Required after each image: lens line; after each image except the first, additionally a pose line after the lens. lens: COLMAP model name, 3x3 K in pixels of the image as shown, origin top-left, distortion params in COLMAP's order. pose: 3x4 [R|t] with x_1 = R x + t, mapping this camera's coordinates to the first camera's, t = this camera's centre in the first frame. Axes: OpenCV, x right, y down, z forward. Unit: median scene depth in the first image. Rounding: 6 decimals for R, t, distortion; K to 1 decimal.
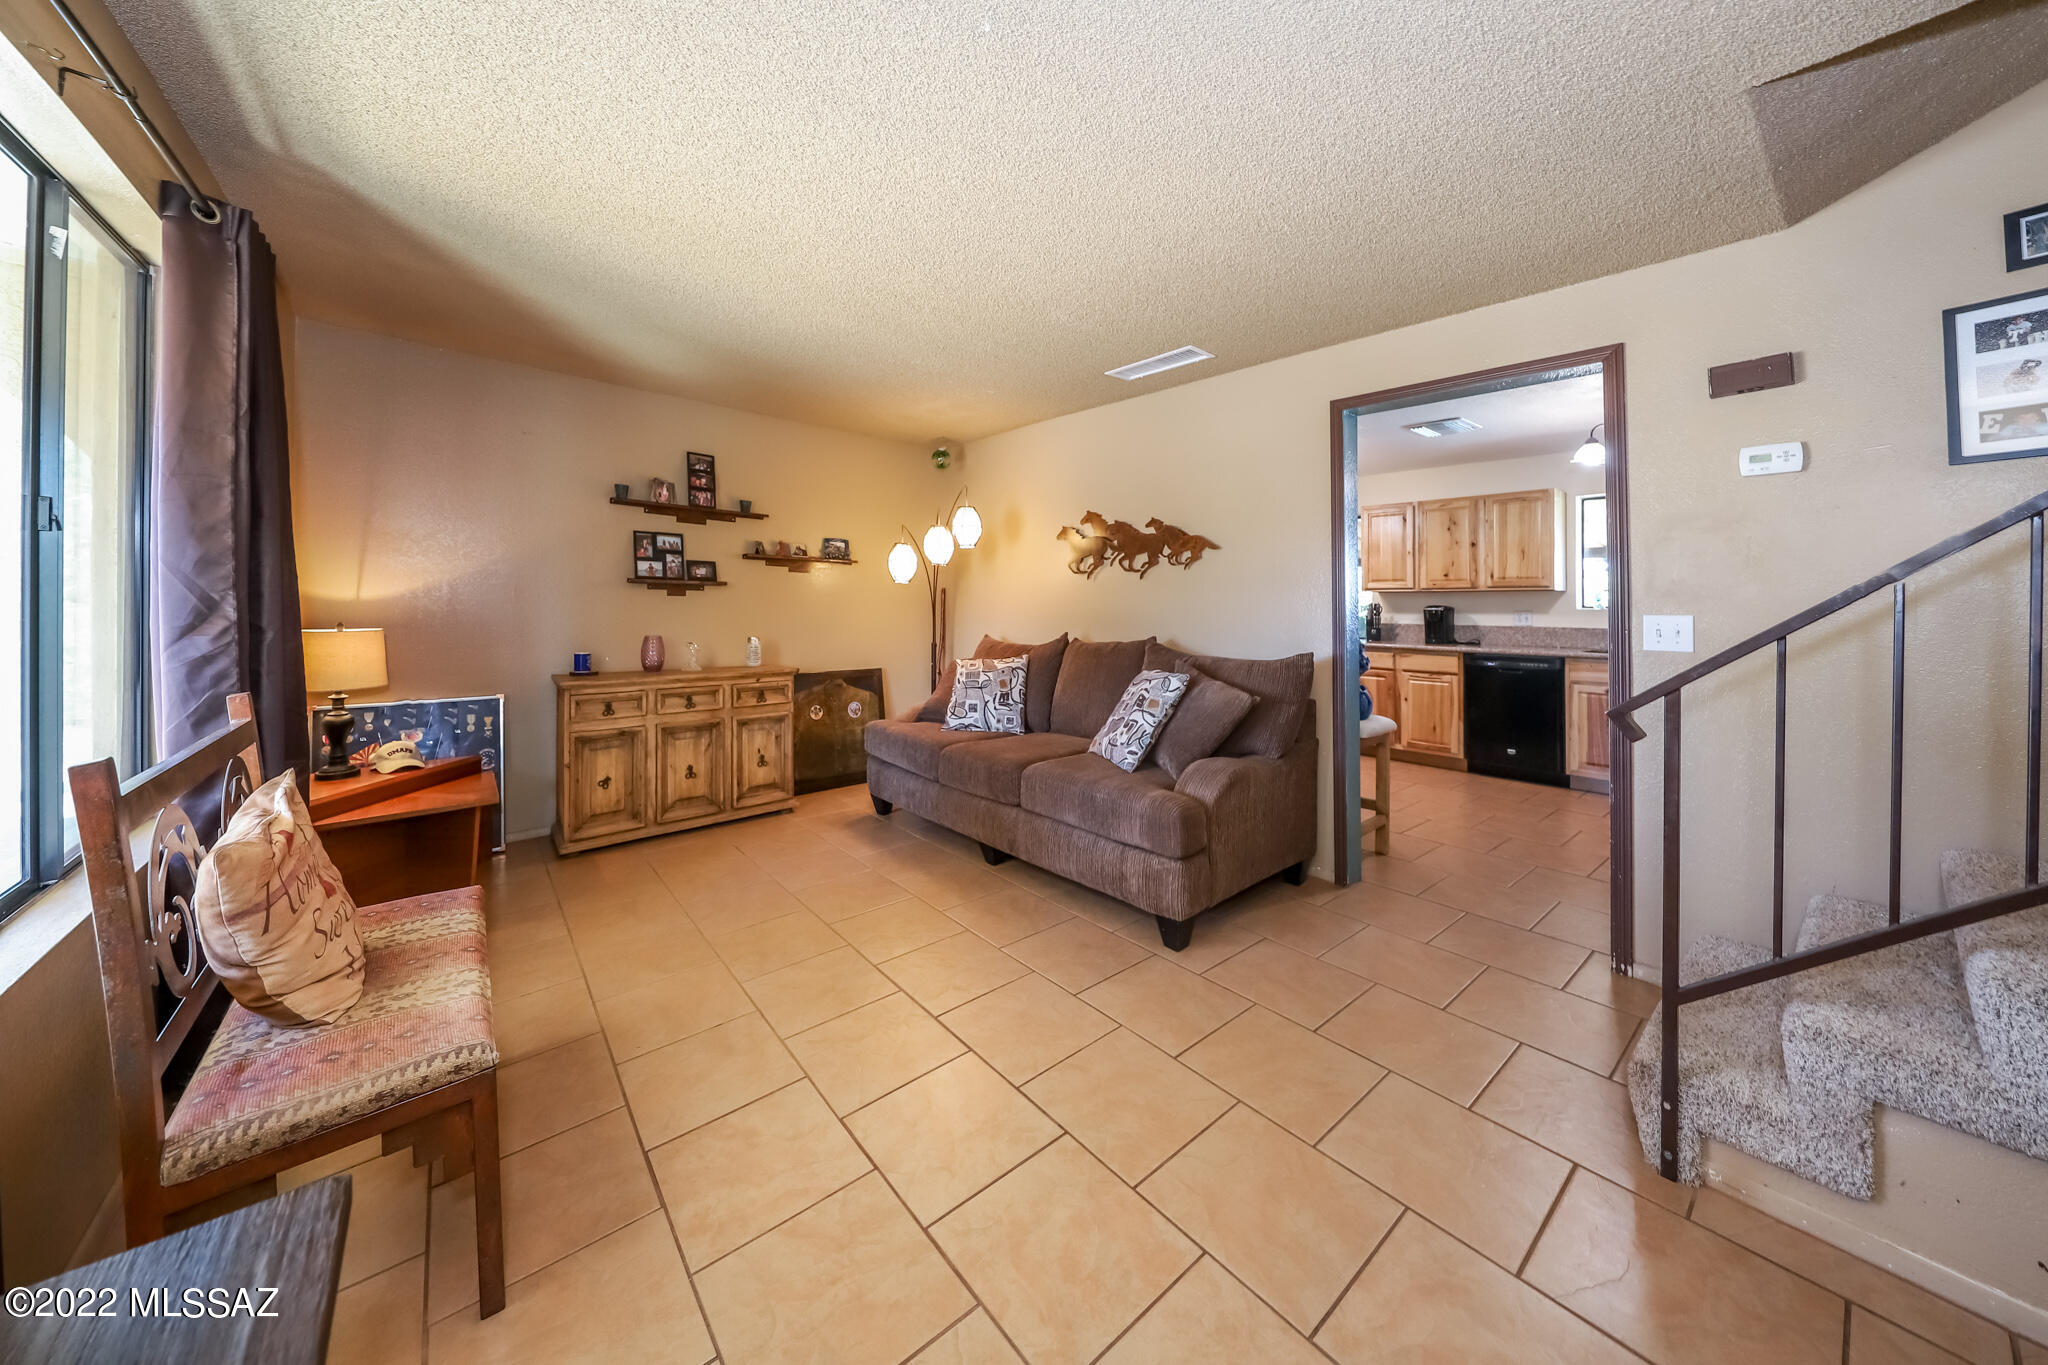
lens RADIAL K [[630.0, 0, 1073.0], [0, 630.0, 605.4], [0, 0, 1]] dist [-0.001226, -0.000148]
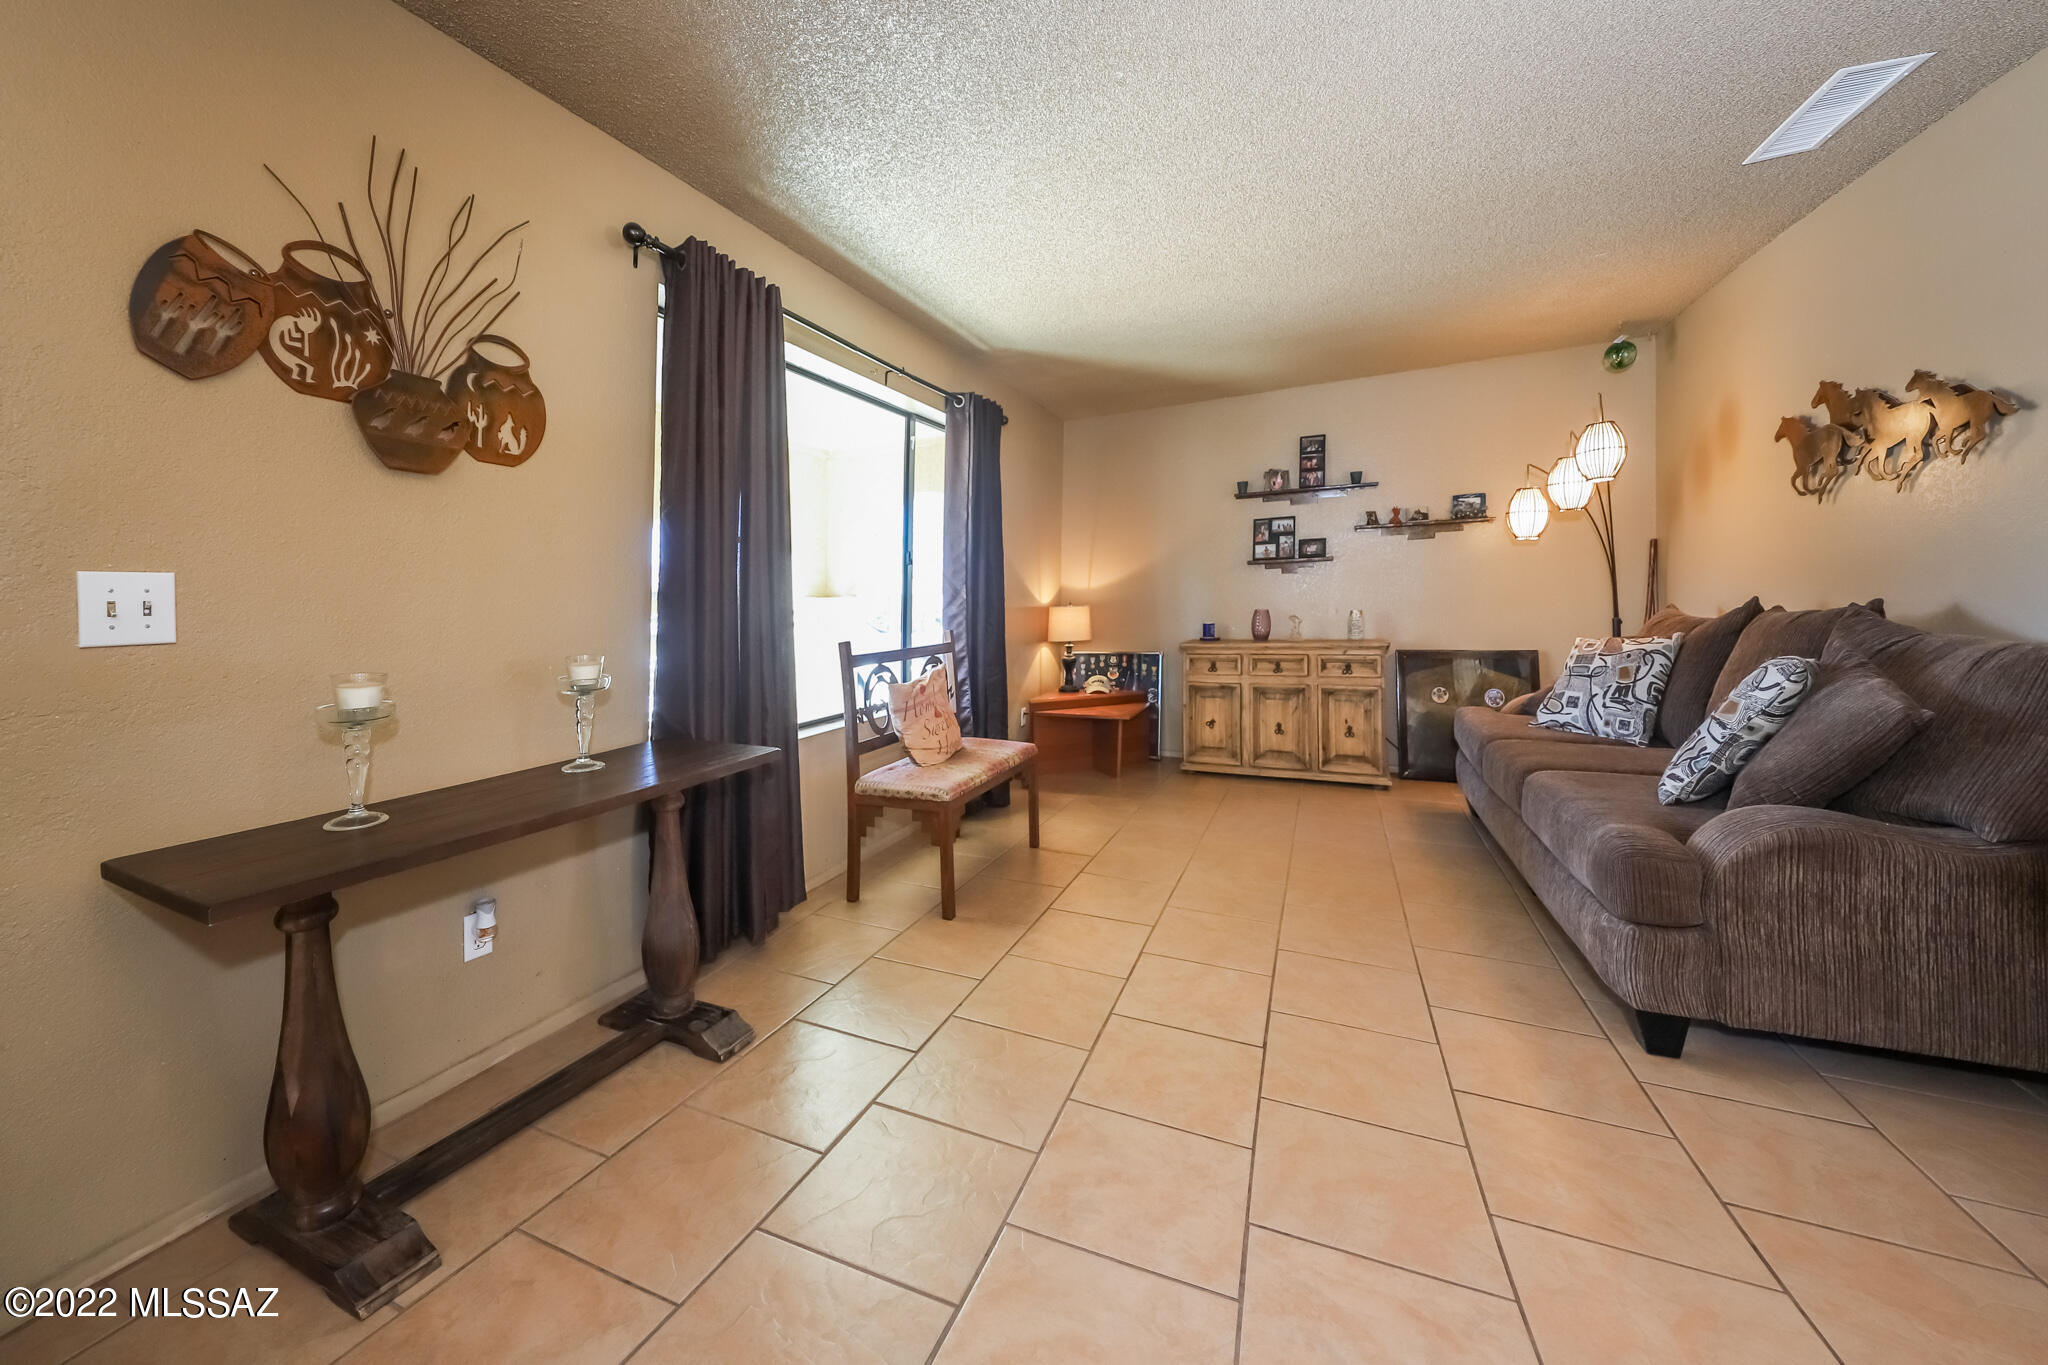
lens RADIAL K [[739.0, 0, 1051.4], [0, 739.0, 648.6], [0, 0, 1]] dist [0.022870, -0.000053]
pose [[0.420451, 0.037886, -0.906524, 0.385424], [0.043897, 0.997108, 0.062032, 0.017879], [0.906253, -0.065875, 0.417572, 0.074181]]
